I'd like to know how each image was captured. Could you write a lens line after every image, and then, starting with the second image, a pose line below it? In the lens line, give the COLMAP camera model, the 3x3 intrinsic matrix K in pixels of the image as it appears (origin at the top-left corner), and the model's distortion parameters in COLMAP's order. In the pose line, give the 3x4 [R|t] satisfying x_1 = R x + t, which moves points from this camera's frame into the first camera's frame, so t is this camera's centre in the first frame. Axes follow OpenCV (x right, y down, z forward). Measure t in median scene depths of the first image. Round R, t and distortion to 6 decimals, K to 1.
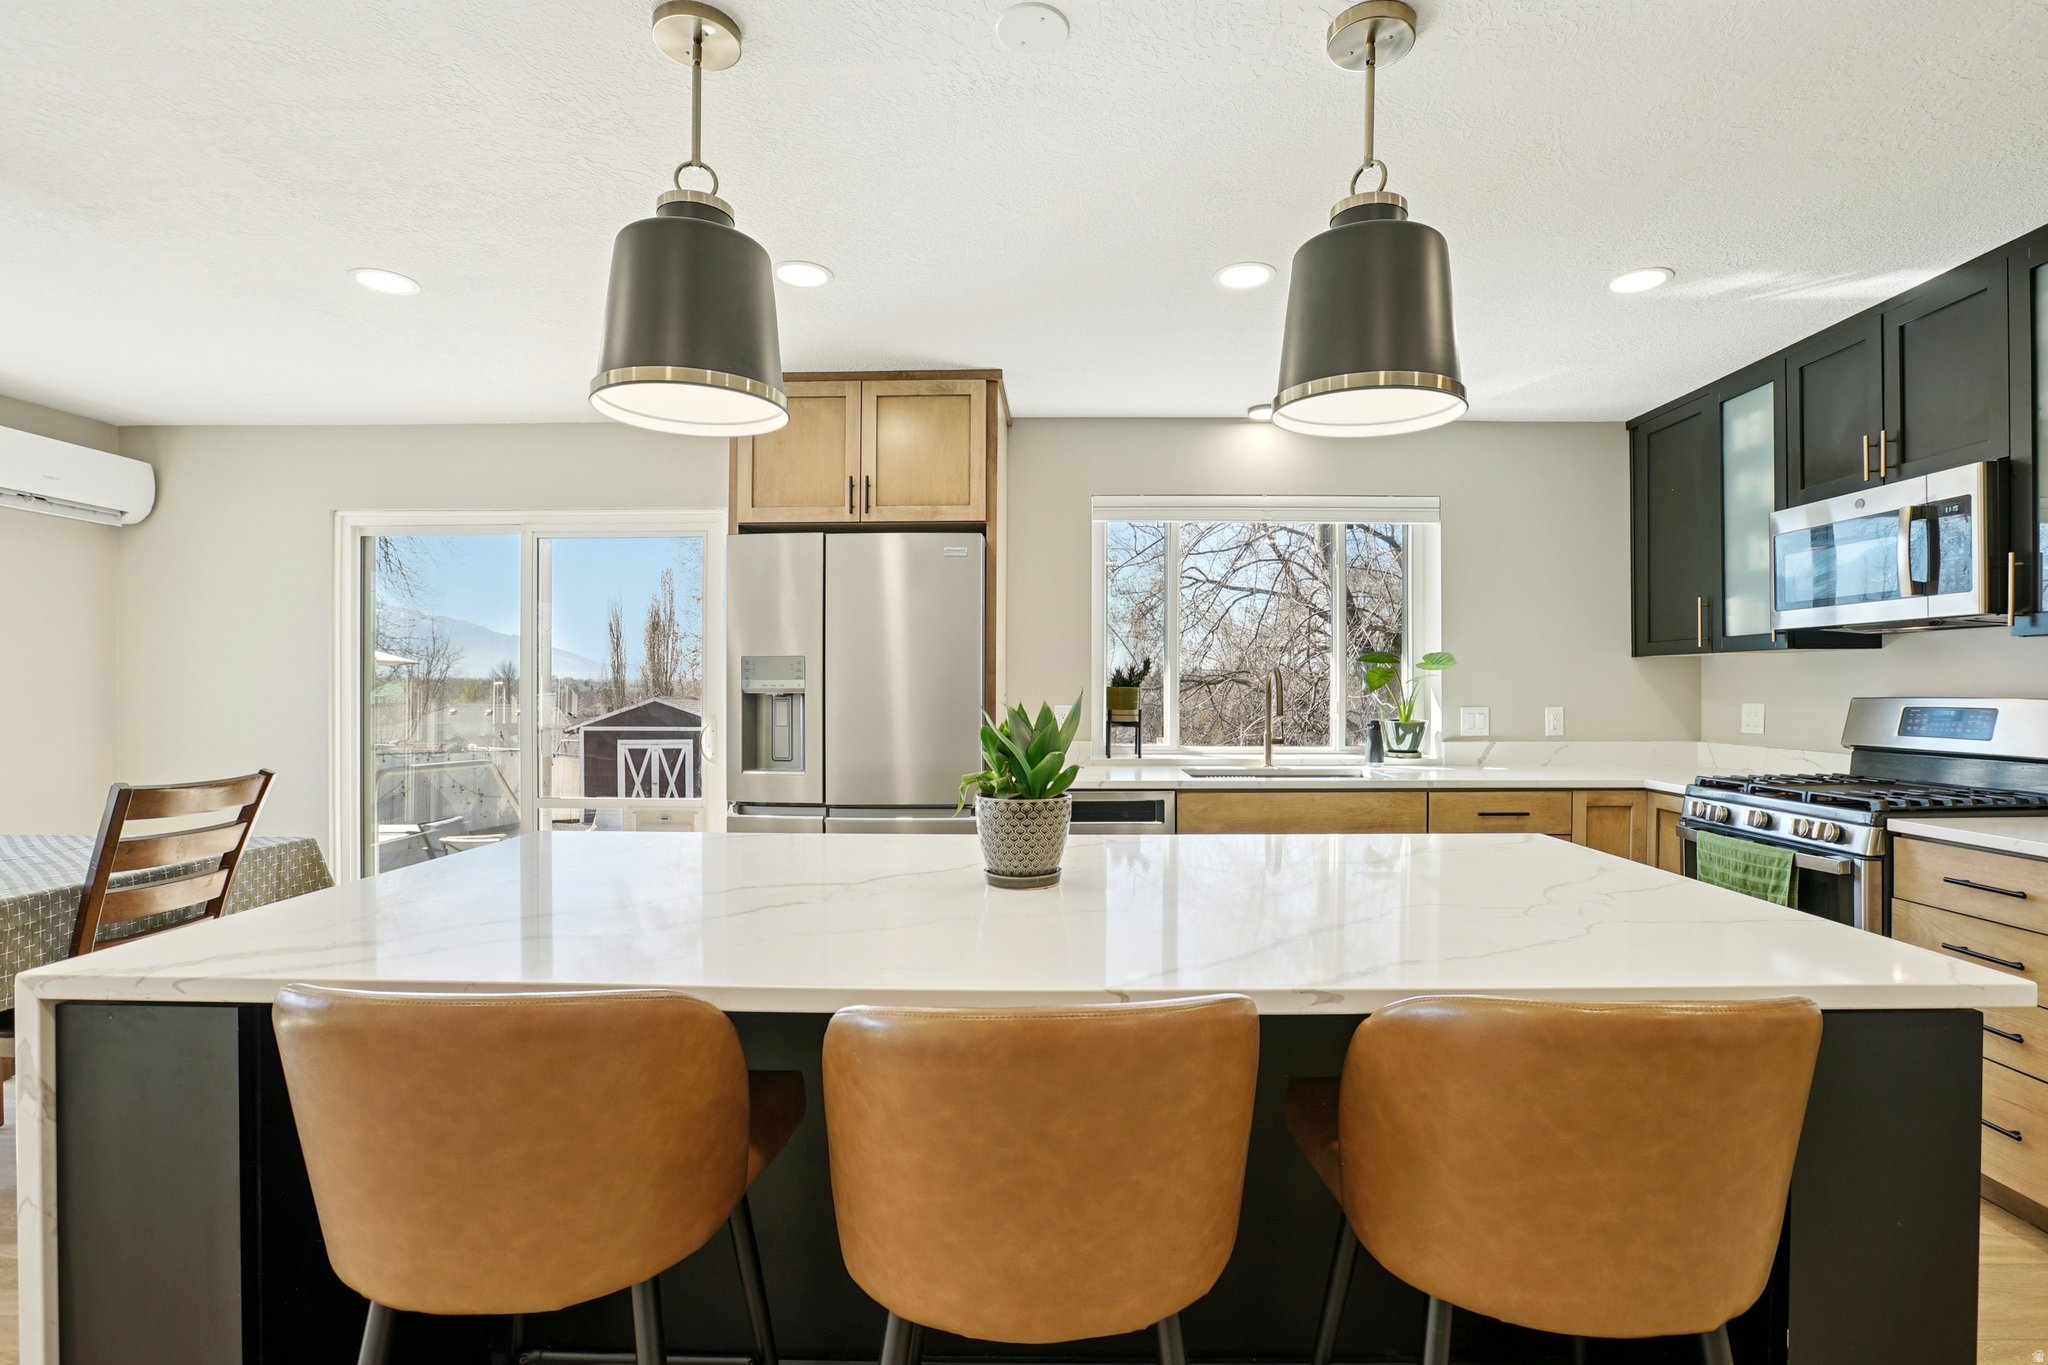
lens RADIAL K [[966.3, 0, 1062.4], [0, 966.3, 682.9], [0, 0, 1]] dist [-0.048245, 0.017094]
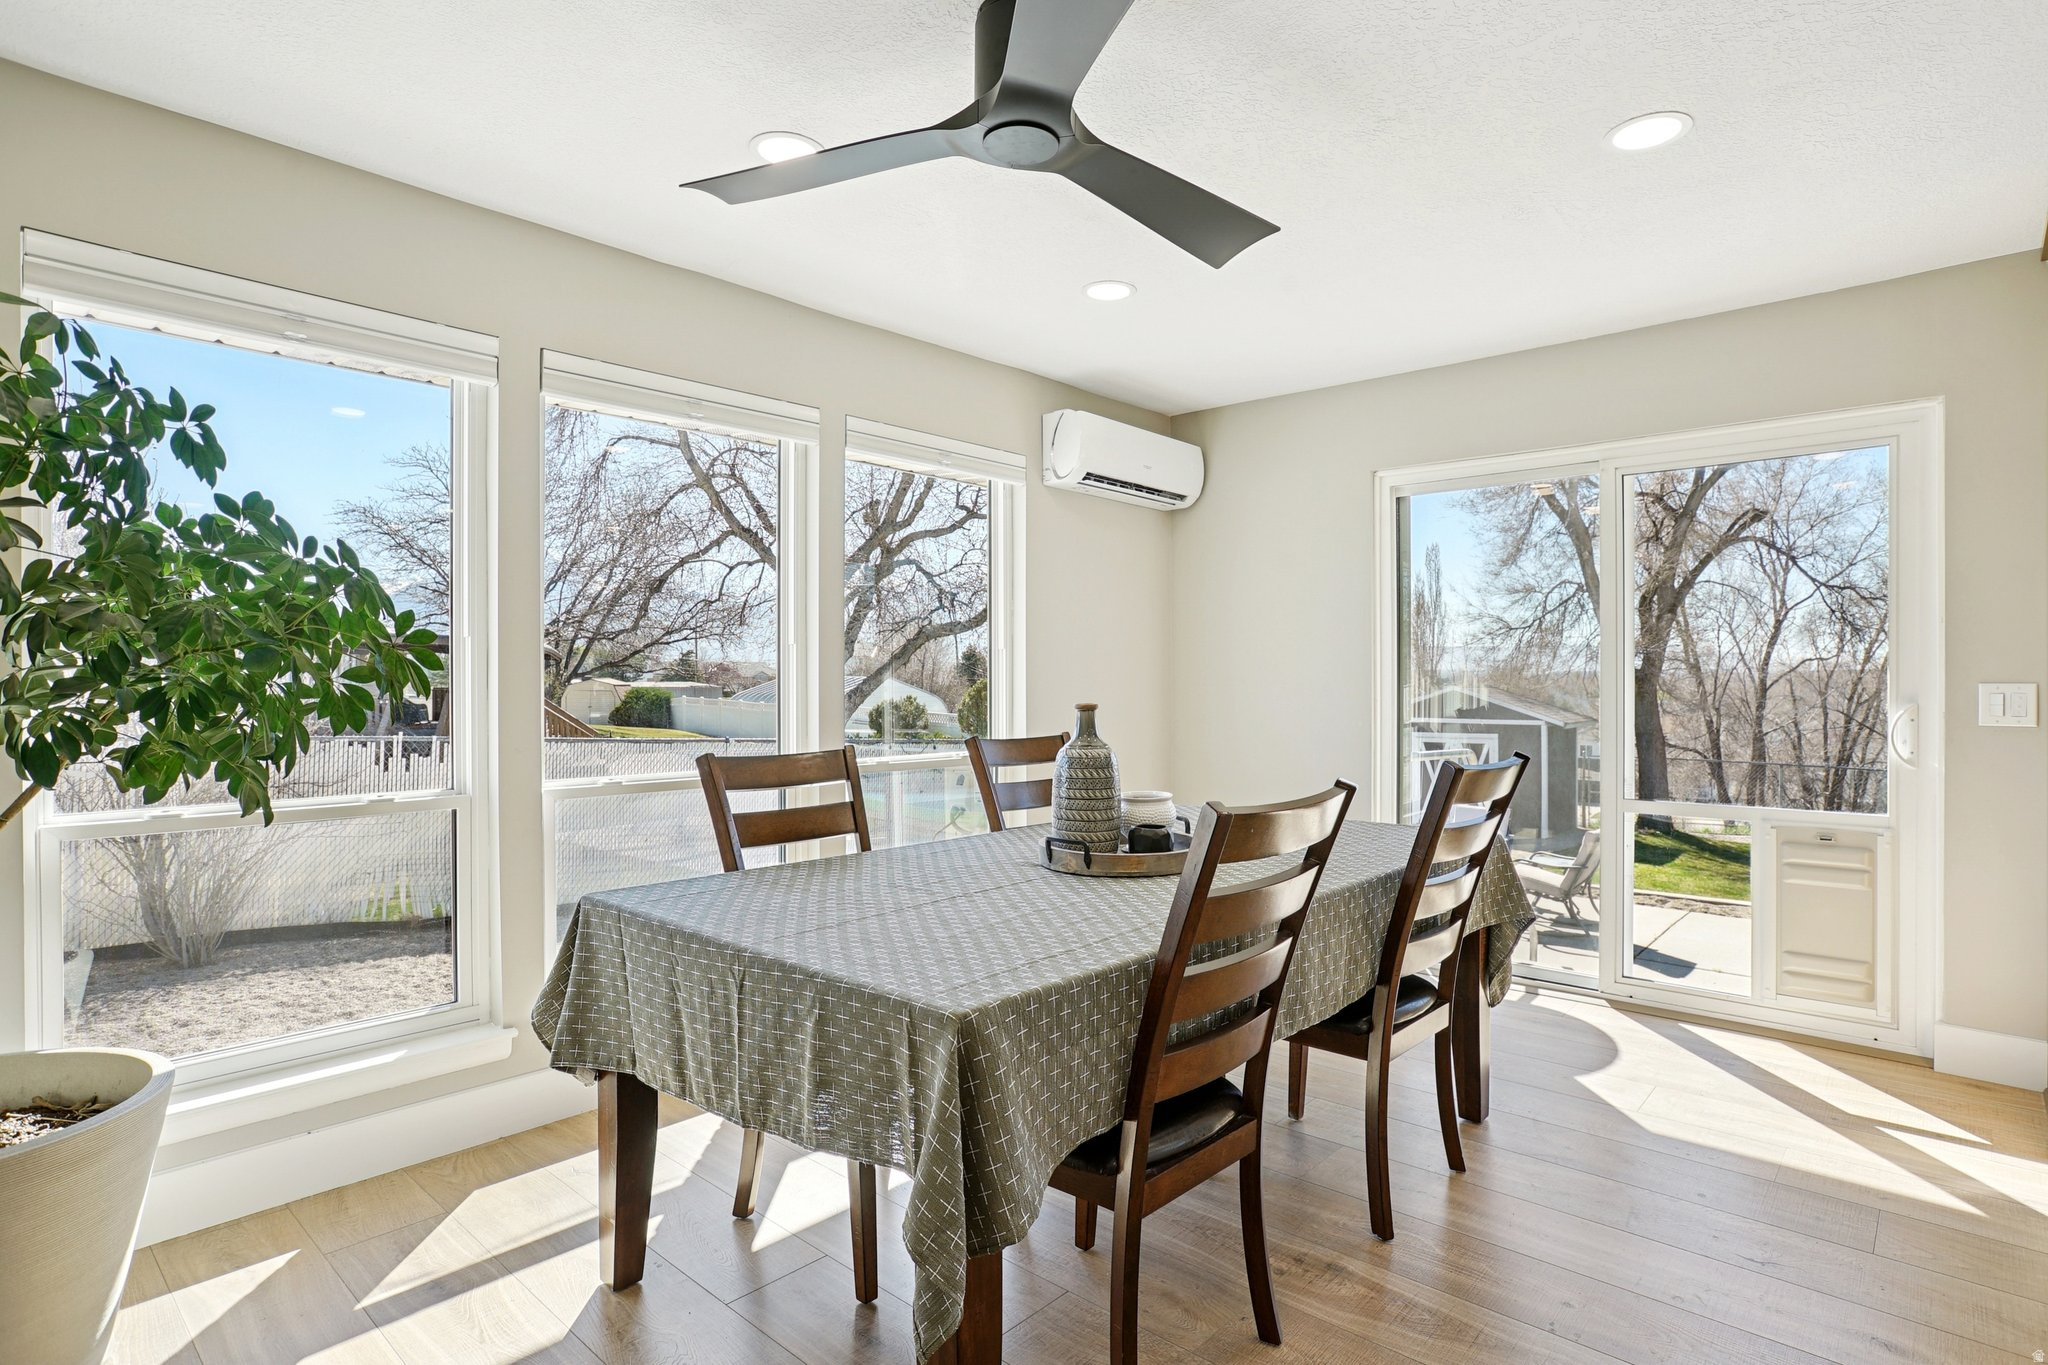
lens RADIAL K [[1085.6, 0, 1066.0], [0, 1085.6, 682.8], [0, 0, 1]] dist [-0.043374, 0.018403]
pose [[0.758160, 0.000329, -0.652068, -0.390942], [0.006670, 0.999944, 0.008259, 0.014724], [0.652034, -0.010611, 0.758115, 0.010069]]
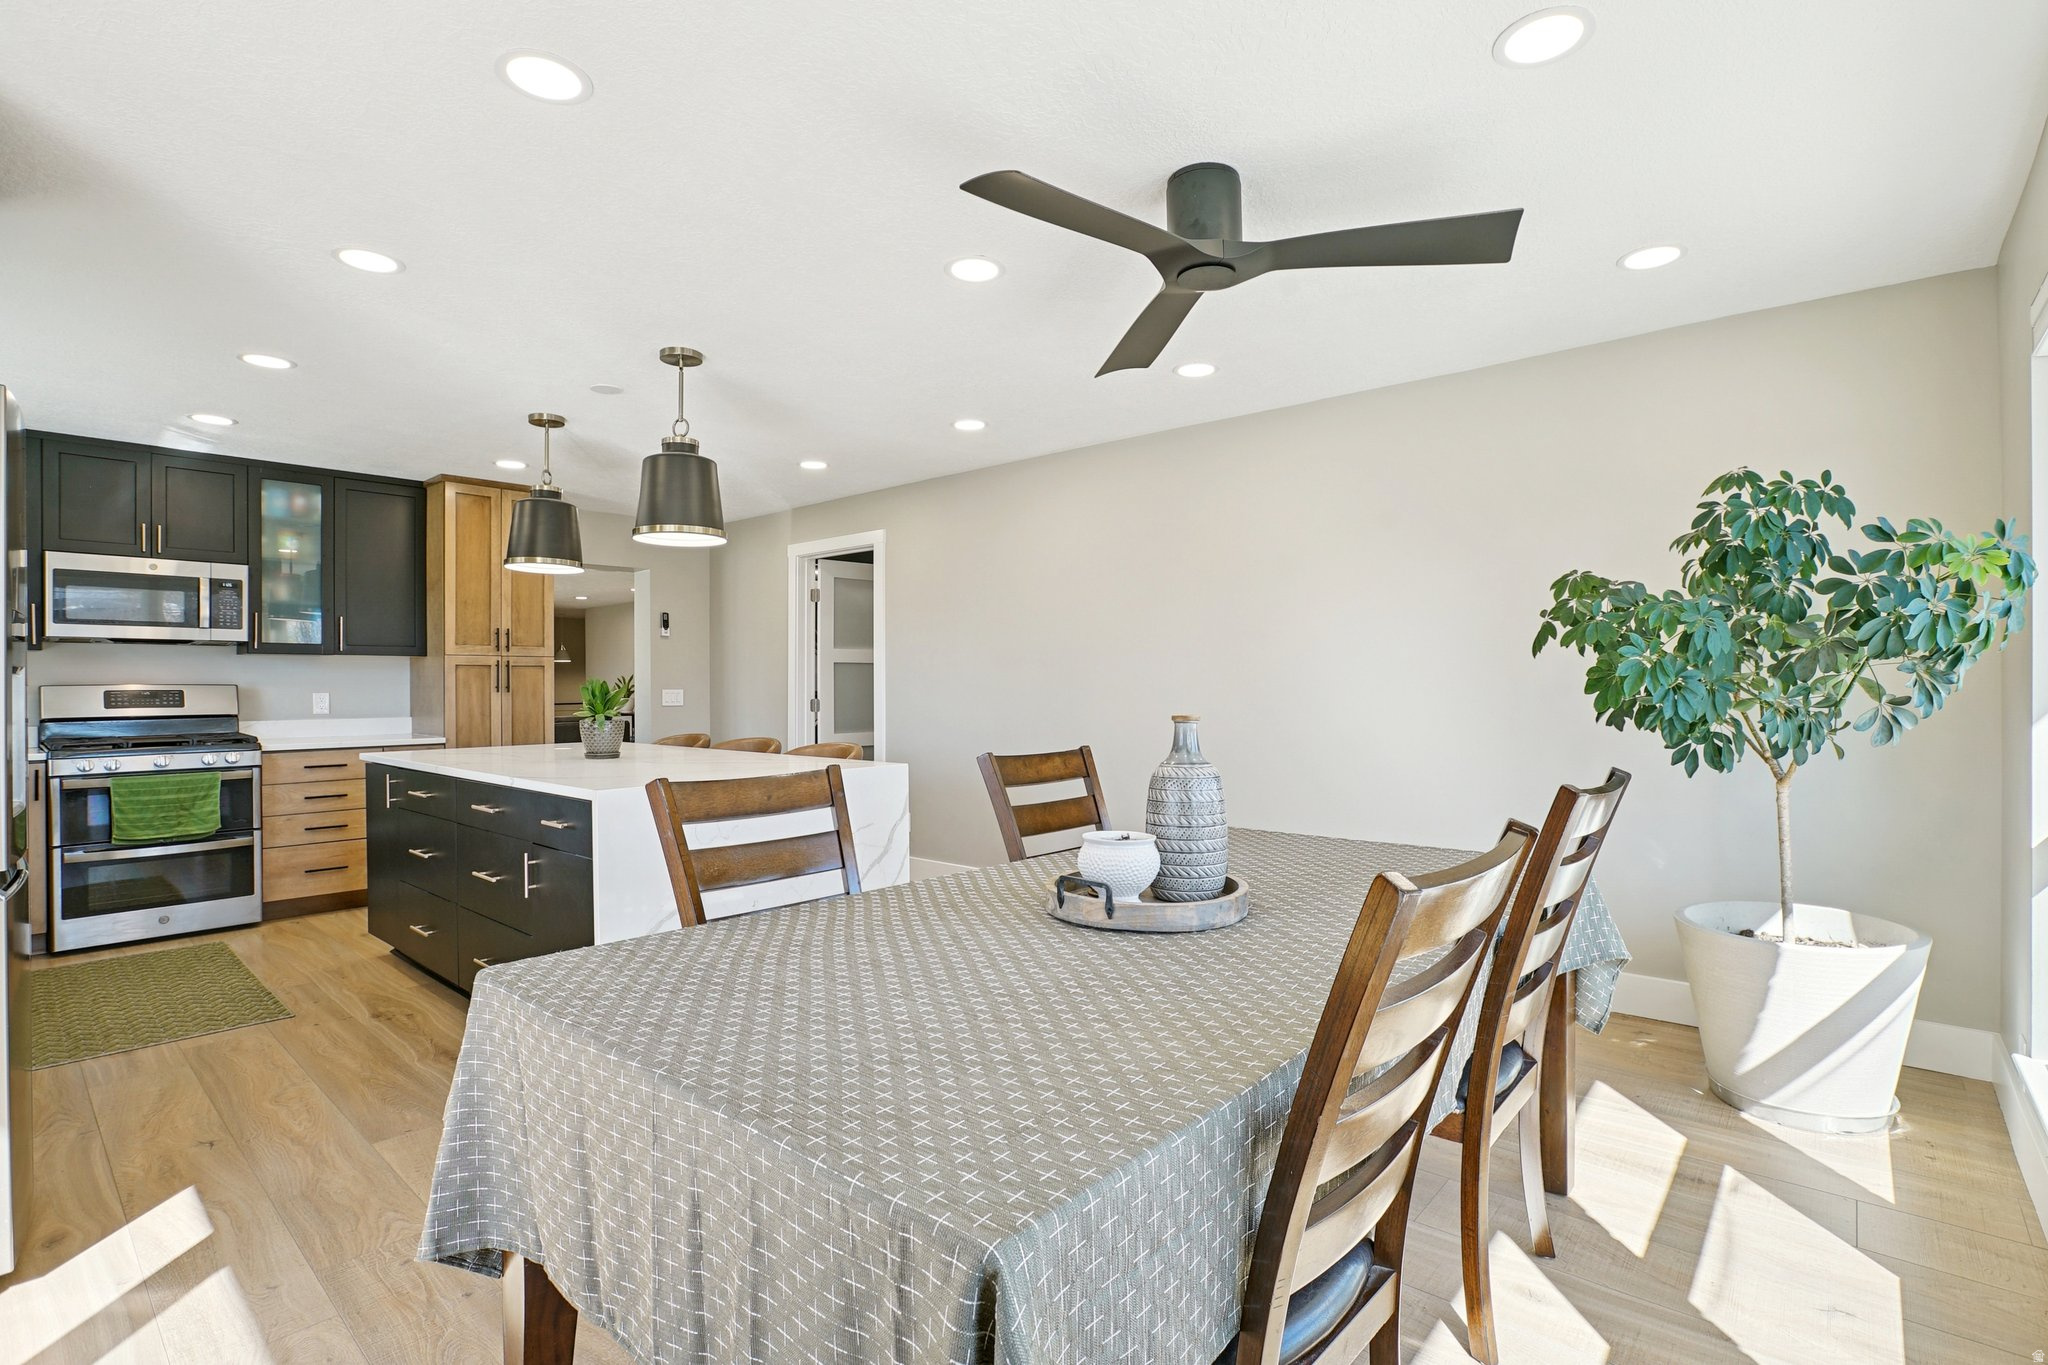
lens RADIAL K [[950.6, 0, 1024.3], [0, 950.6, 686.6], [0, 0, 1]] dist [-0.032931, 0.011365]
pose [[-0.751624, 0.001157, 0.659591, -1.119552], [0.000986, 0.999999, -0.000630, 0.018025], [-0.659591, 0.000177, -0.751625, 0.996200]]
